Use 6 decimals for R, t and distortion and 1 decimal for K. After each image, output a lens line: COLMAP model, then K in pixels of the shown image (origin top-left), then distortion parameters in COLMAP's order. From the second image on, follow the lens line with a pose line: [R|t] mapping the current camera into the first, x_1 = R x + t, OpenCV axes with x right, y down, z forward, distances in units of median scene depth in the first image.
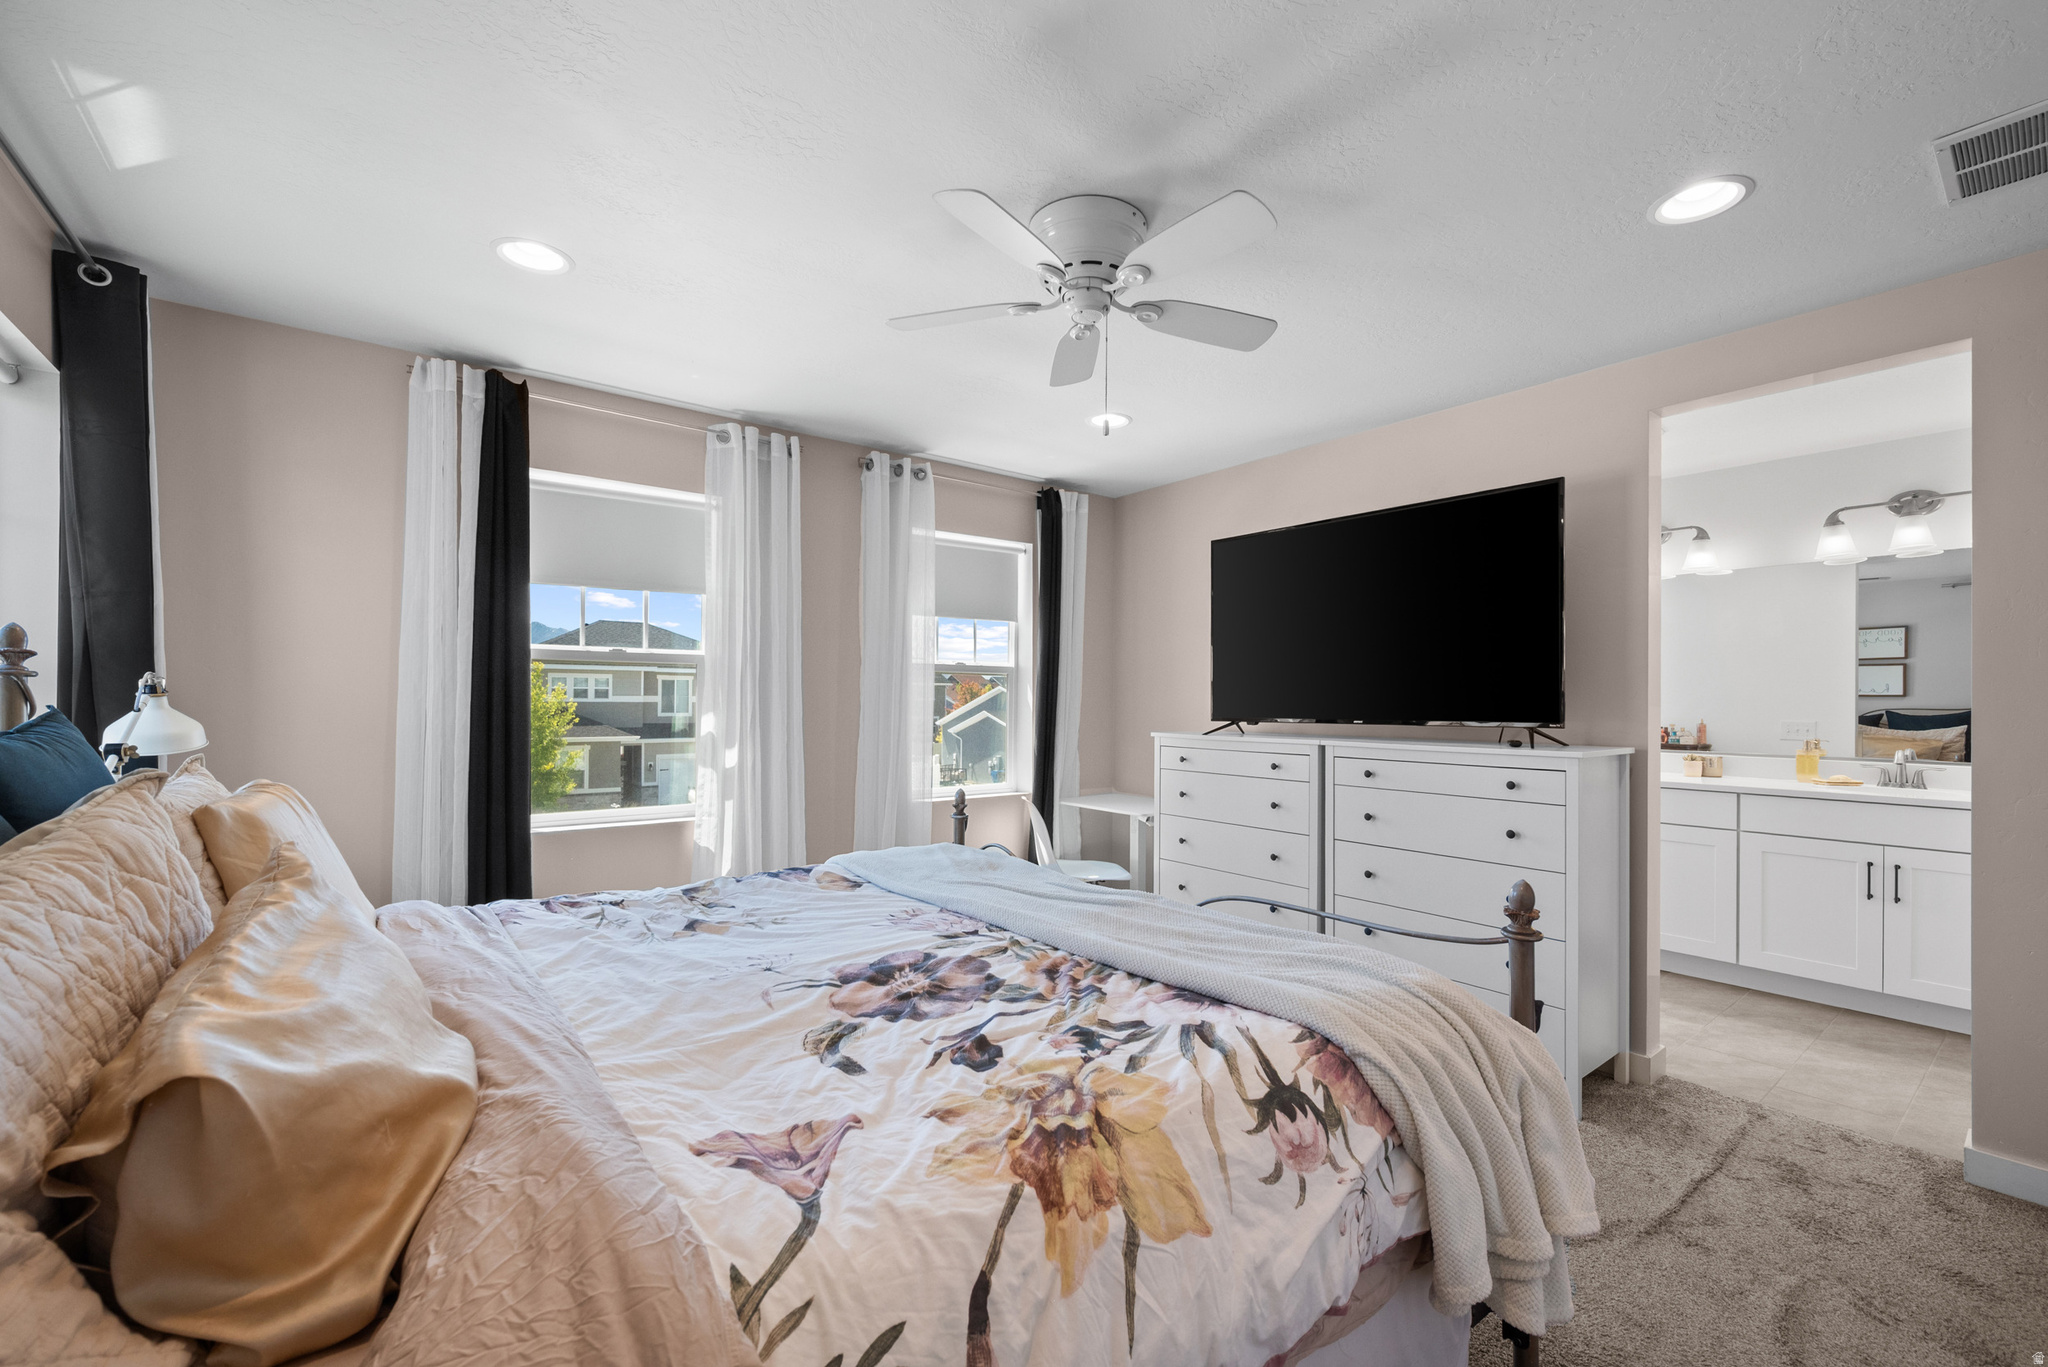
lens RADIAL K [[864.4, 0, 1025.9], [0, 864.4, 705.3], [0, 0, 1]] dist [-0.000711, -0.000075]
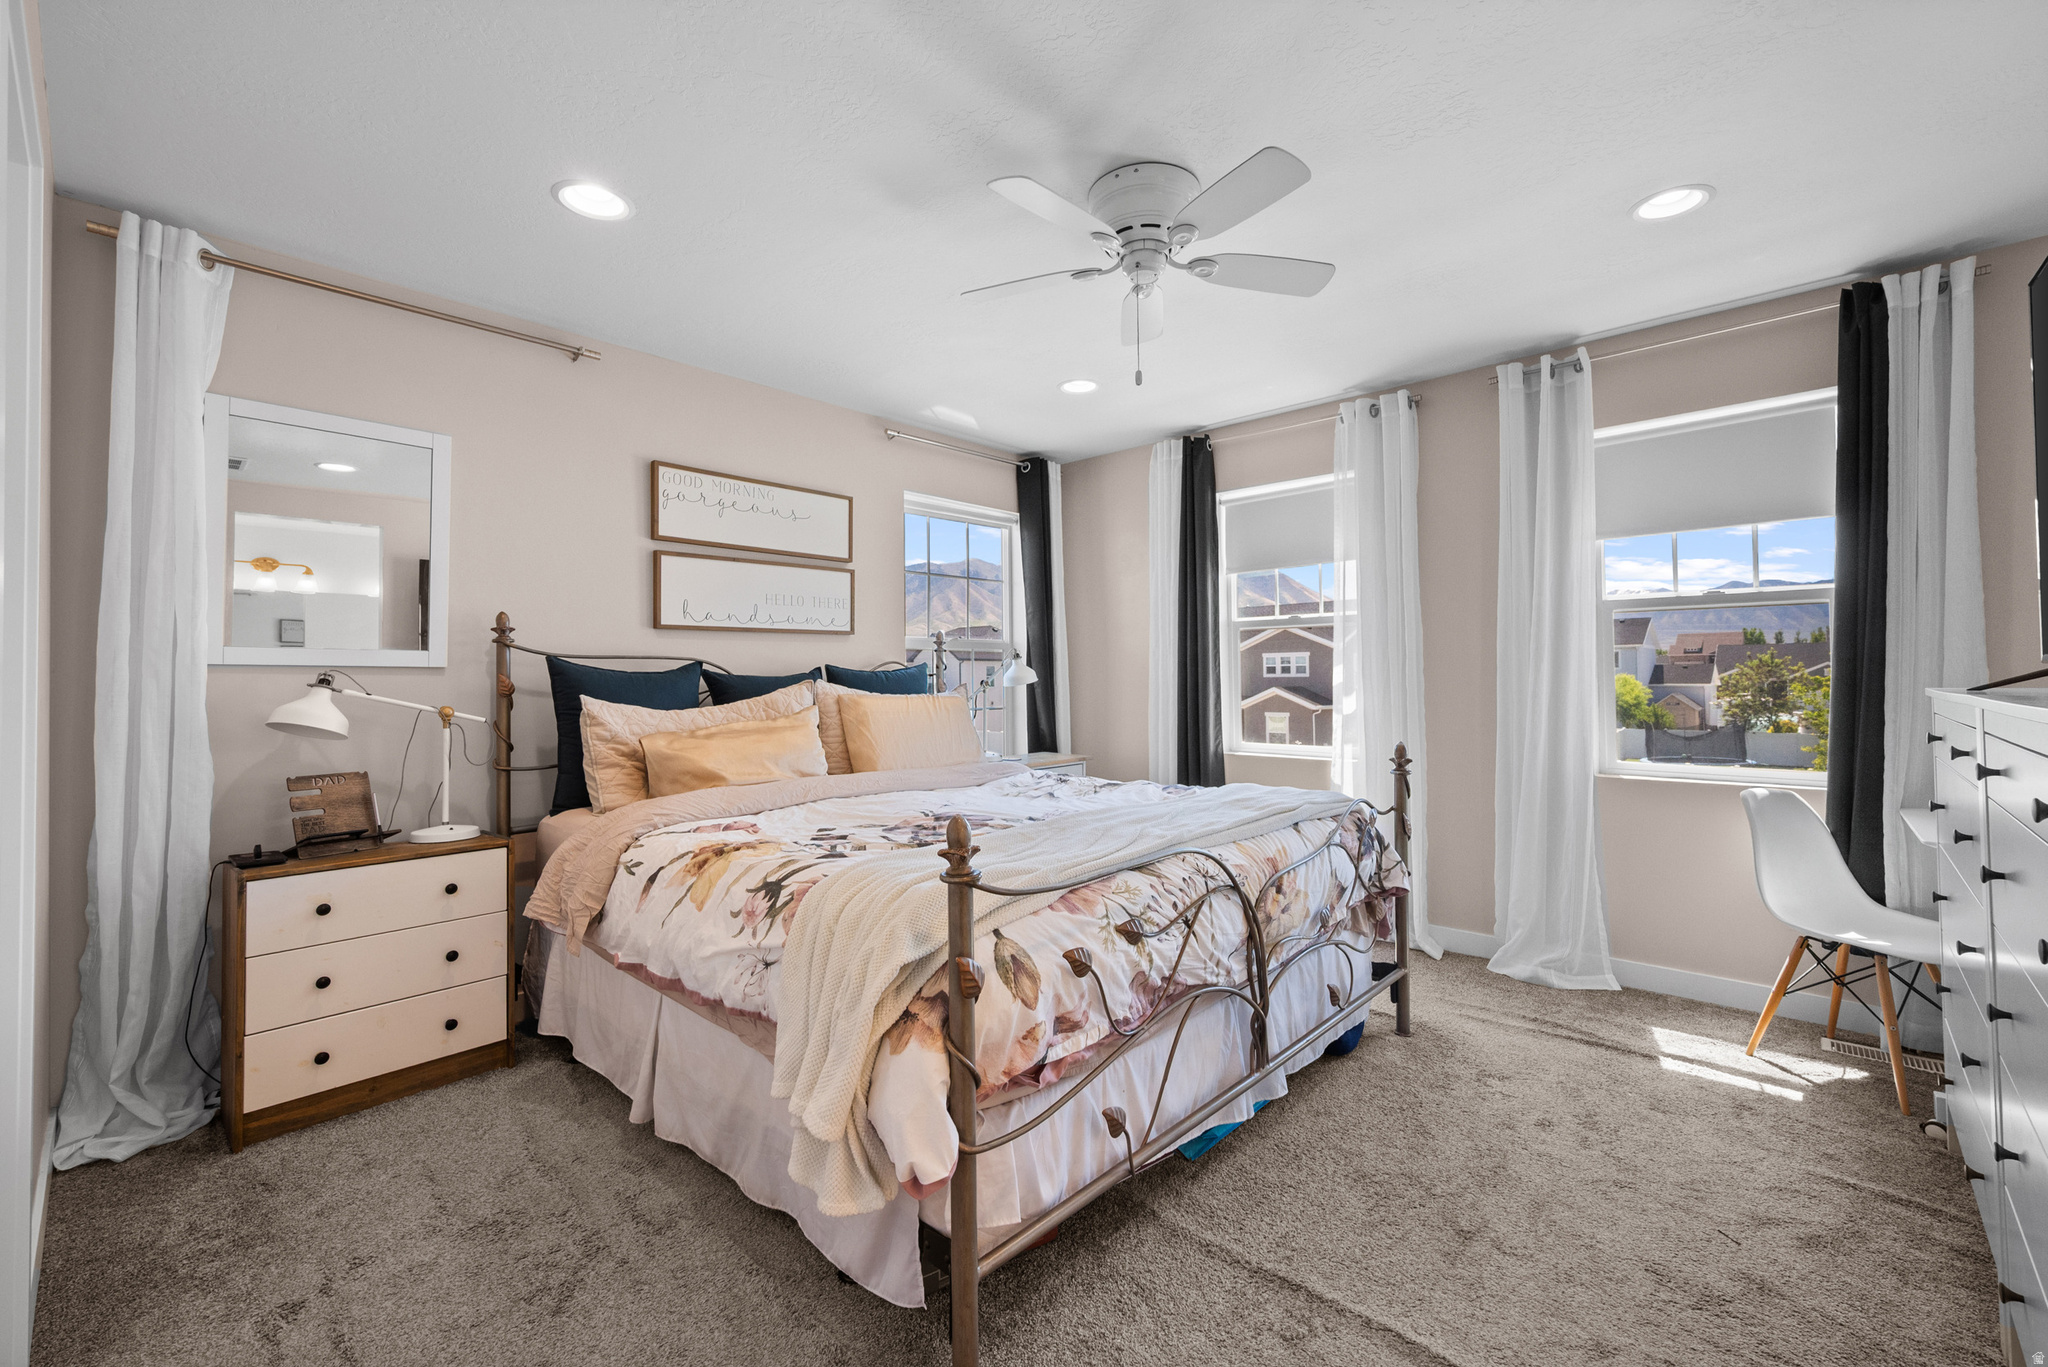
lens RADIAL K [[844.0, 0, 1024.0], [0, 844.0, 683.5], [0, 0, 1]] dist [0.010356, 0.000083]
pose [[0.169351, -0.000732, -0.985556, 0.664735], [0.004795, 0.999988, 0.000082, 0.029993], [0.985544, -0.004740, 0.169353, 0.419575]]
